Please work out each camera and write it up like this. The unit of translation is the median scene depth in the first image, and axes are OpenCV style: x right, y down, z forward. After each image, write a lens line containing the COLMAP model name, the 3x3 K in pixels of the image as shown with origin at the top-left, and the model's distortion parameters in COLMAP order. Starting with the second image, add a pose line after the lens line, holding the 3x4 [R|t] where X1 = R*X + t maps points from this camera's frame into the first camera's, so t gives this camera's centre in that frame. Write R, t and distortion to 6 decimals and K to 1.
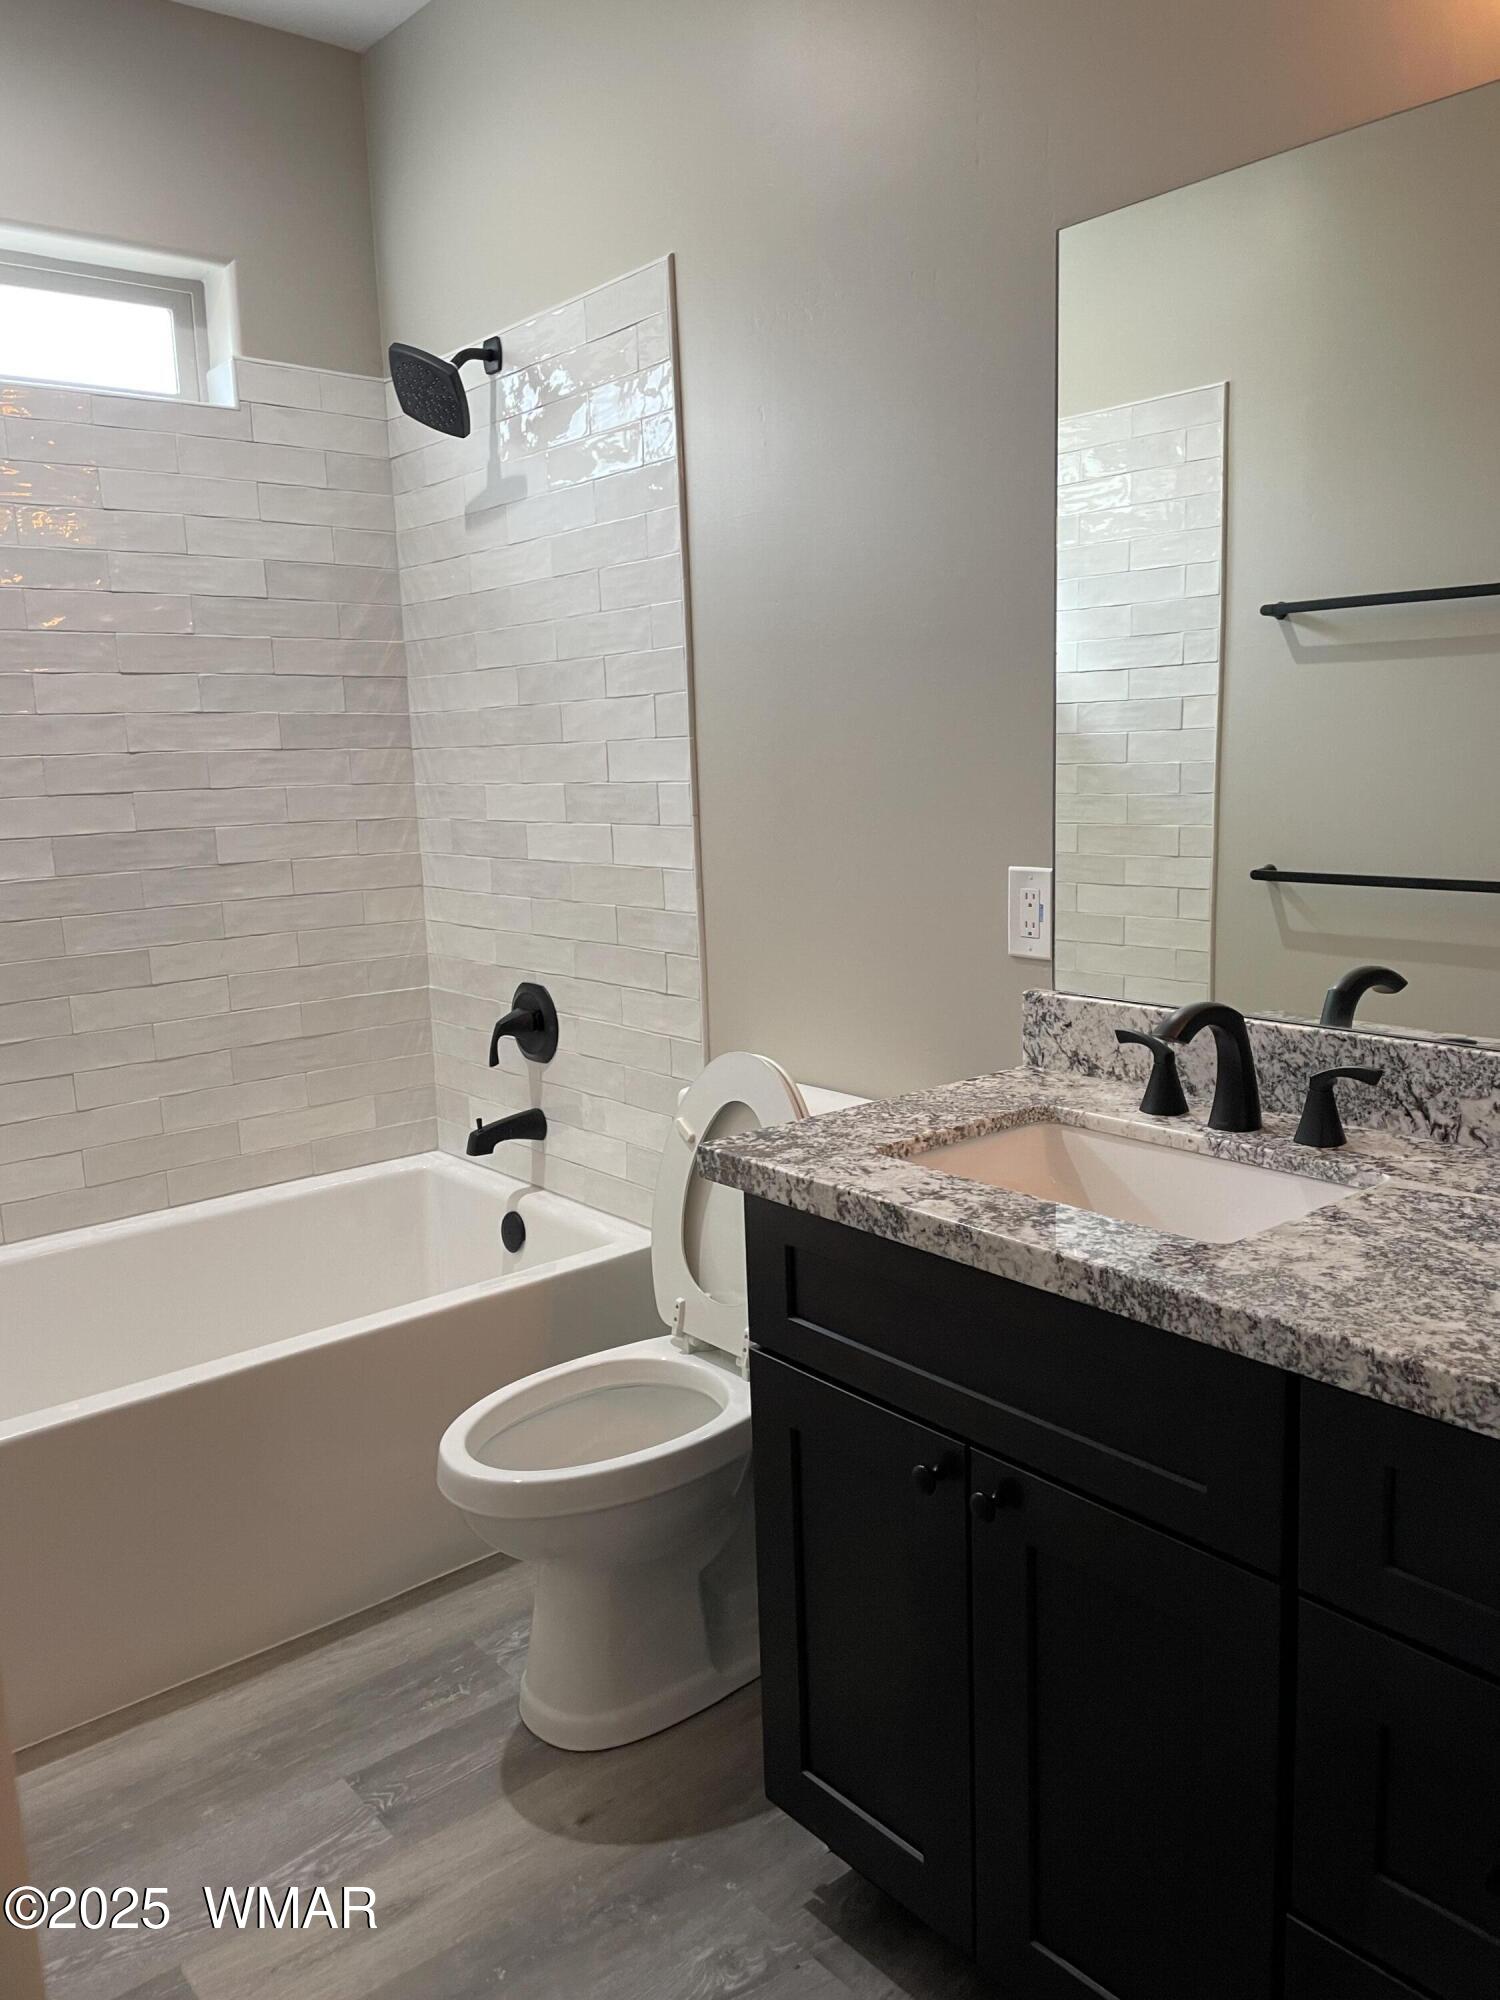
lens RADIAL K [[1524.6, 0, 770.0], [0, 1524.6, 997.1], [0, 0, 1]] dist [0.084811, -0.108904]
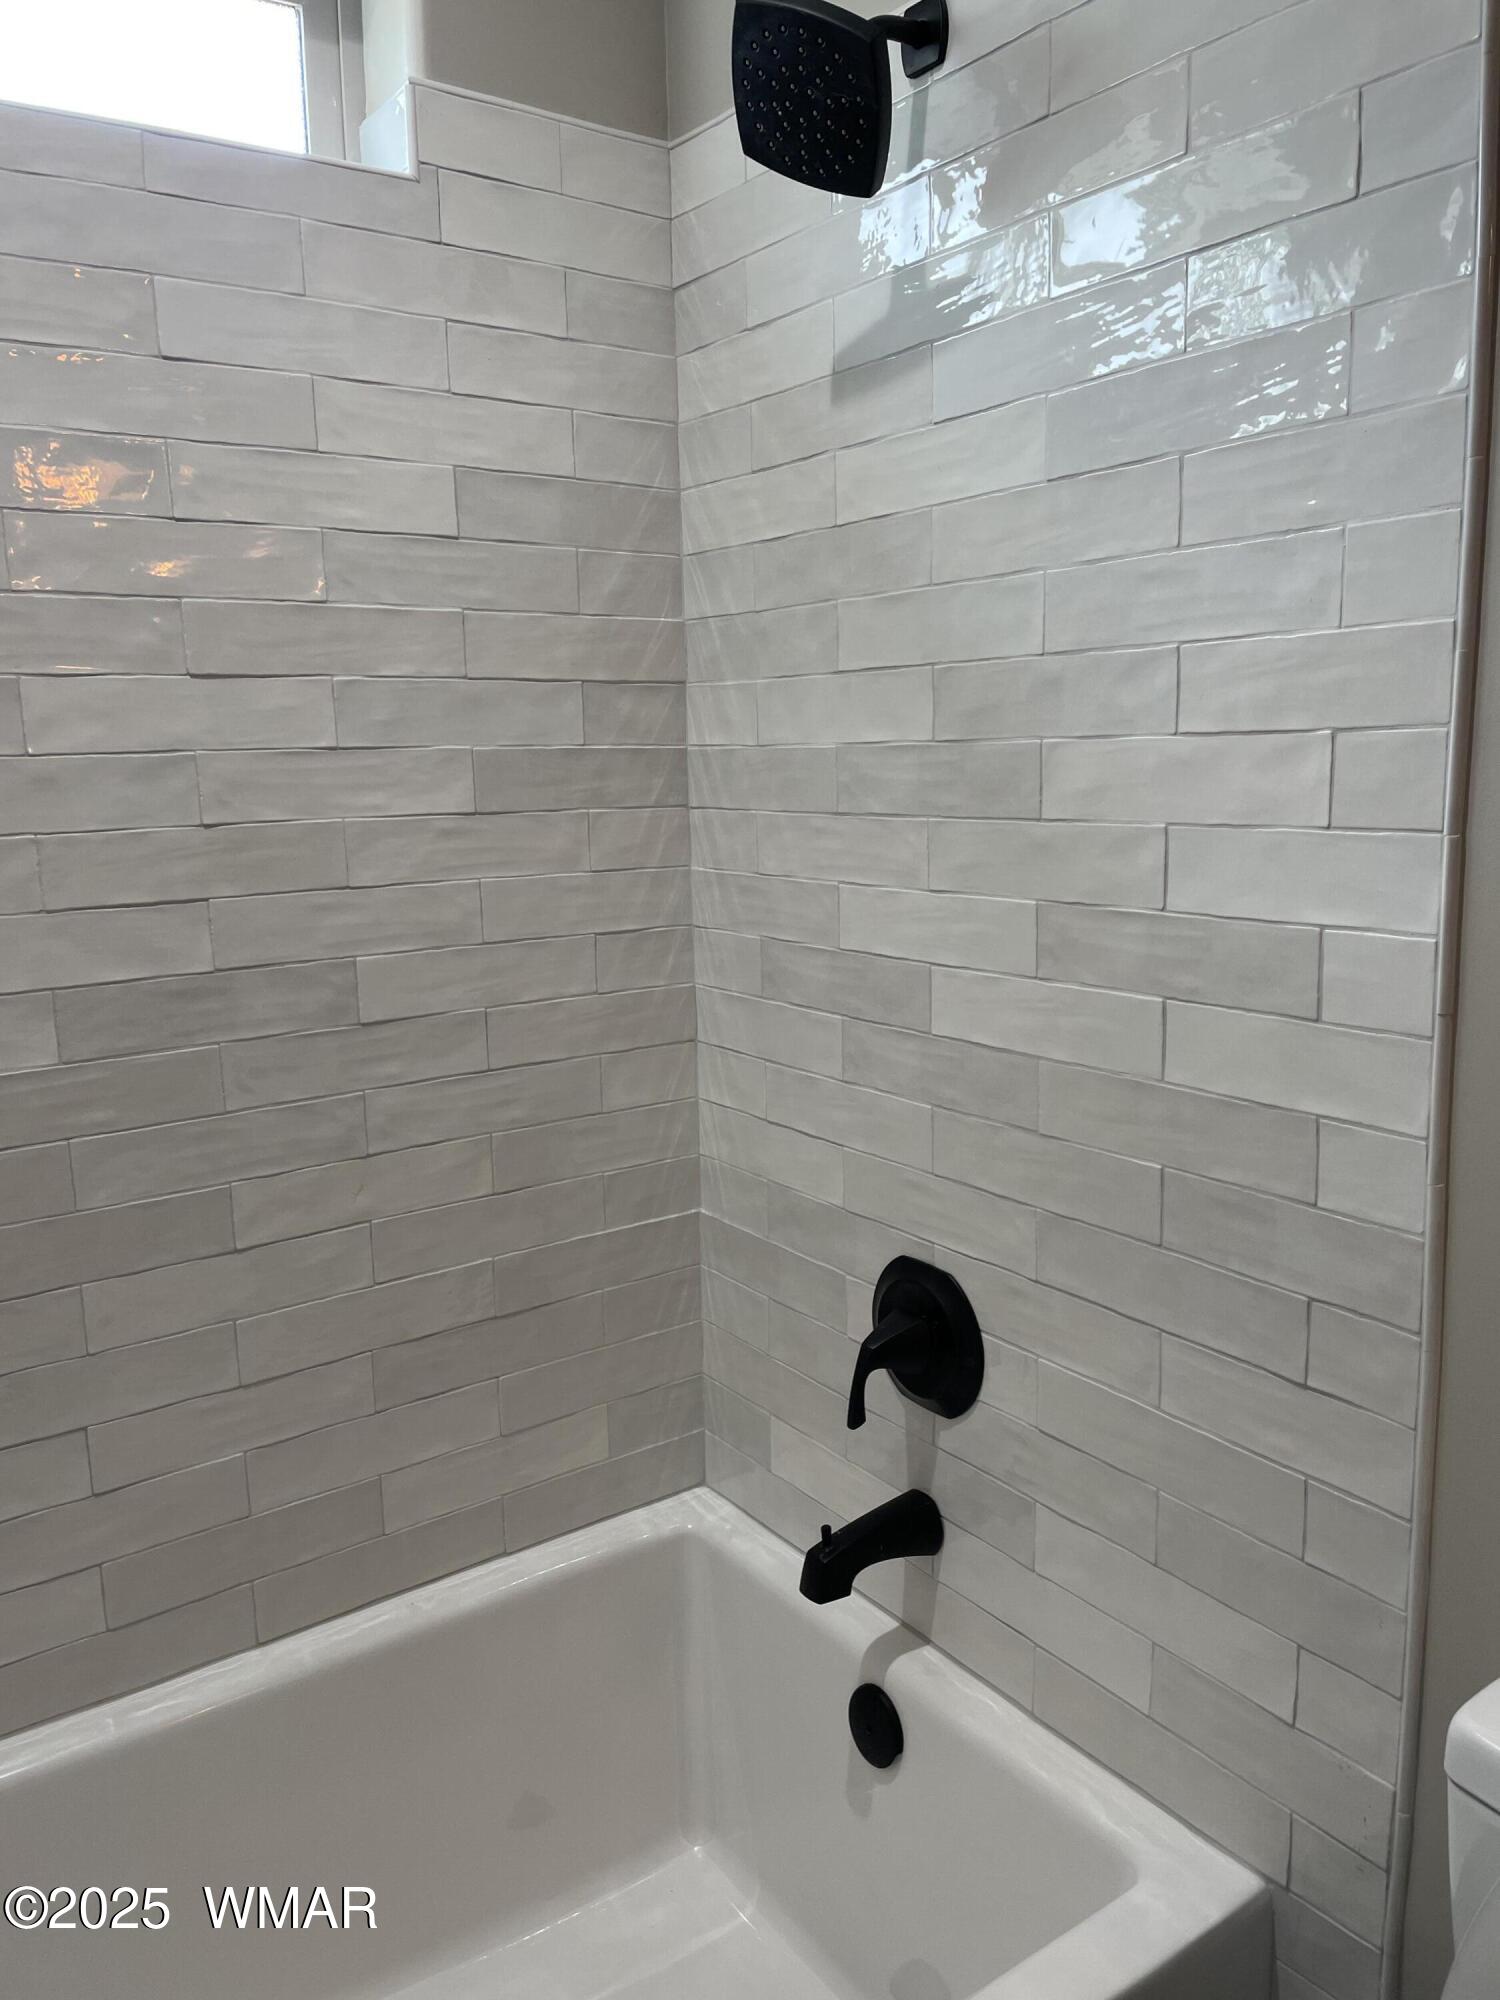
lens RADIAL K [[1524.6, 0, 743.9], [0, 1524.6, 1004.6], [0, 0, 1]] dist [0.084811, -0.108904]
pose [[0.995909, 0.026777, -0.086301, -0.178074], [-0.025796, 0.999590, 0.012465, -0.105392], [0.086599, -0.010188, 0.996191, 0.476058]]
